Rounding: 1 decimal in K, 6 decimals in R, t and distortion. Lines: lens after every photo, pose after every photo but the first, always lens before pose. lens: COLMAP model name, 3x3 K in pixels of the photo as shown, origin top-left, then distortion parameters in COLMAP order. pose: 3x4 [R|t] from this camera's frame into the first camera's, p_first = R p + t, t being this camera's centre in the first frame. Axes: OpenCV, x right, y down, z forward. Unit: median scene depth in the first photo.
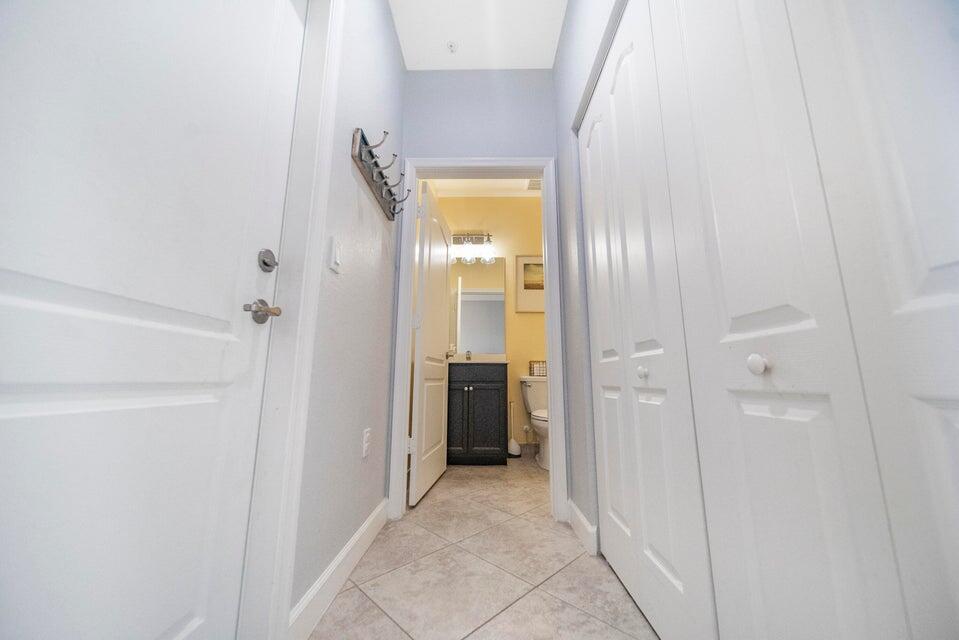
lens RADIAL K [[338.0, 0, 480.1], [0, 338.0, 318.6], [0, 0, 1]] dist [-0.000744, -0.001165]
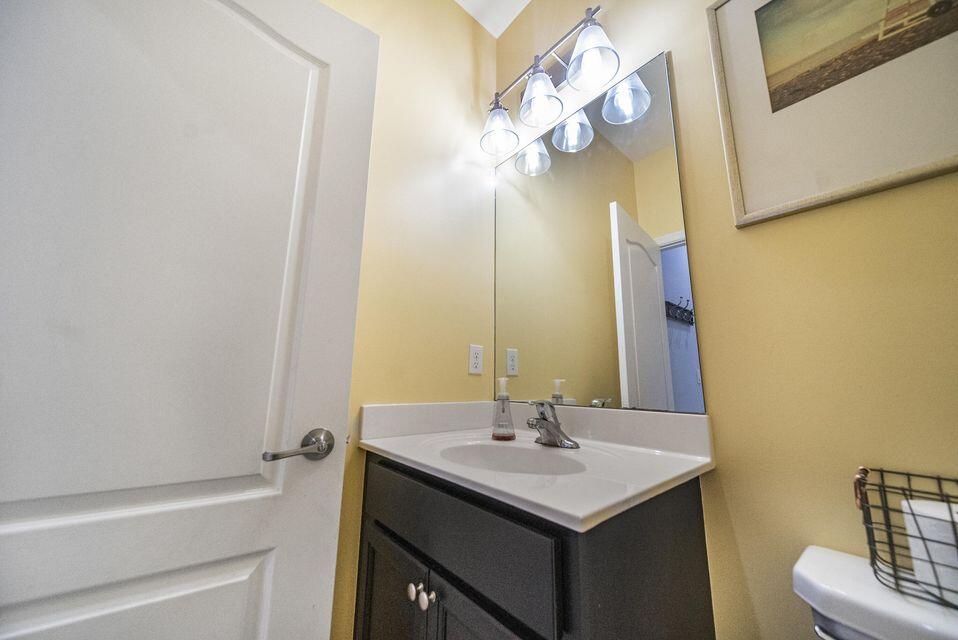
lens RADIAL K [[337.8, 0, 479.0], [0, 337.8, 320.0], [0, 0, 1]] dist [-0.000985, -0.000110]
pose [[0.664957, -0.133706, -0.734817, 0.158744], [0.124346, 0.989933, -0.067602, 0.039176], [0.736458, -0.046420, 0.674889, 0.770422]]
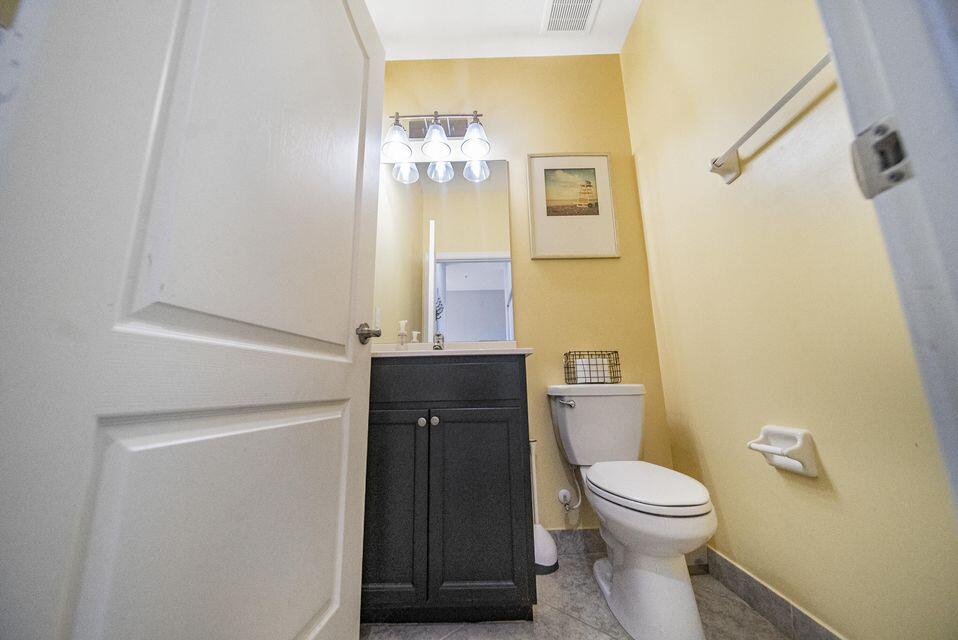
lens RADIAL K [[337.8, 0, 479.0], [0, 337.8, 320.0], [0, 0, 1]] dist [-0.000985, -0.000110]
pose [[0.999710, -0.022559, 0.008427, 0.020082], [0.022705, 0.999586, -0.017695, 0.086209], [-0.008024, 0.017881, 0.999808, 0.530251]]
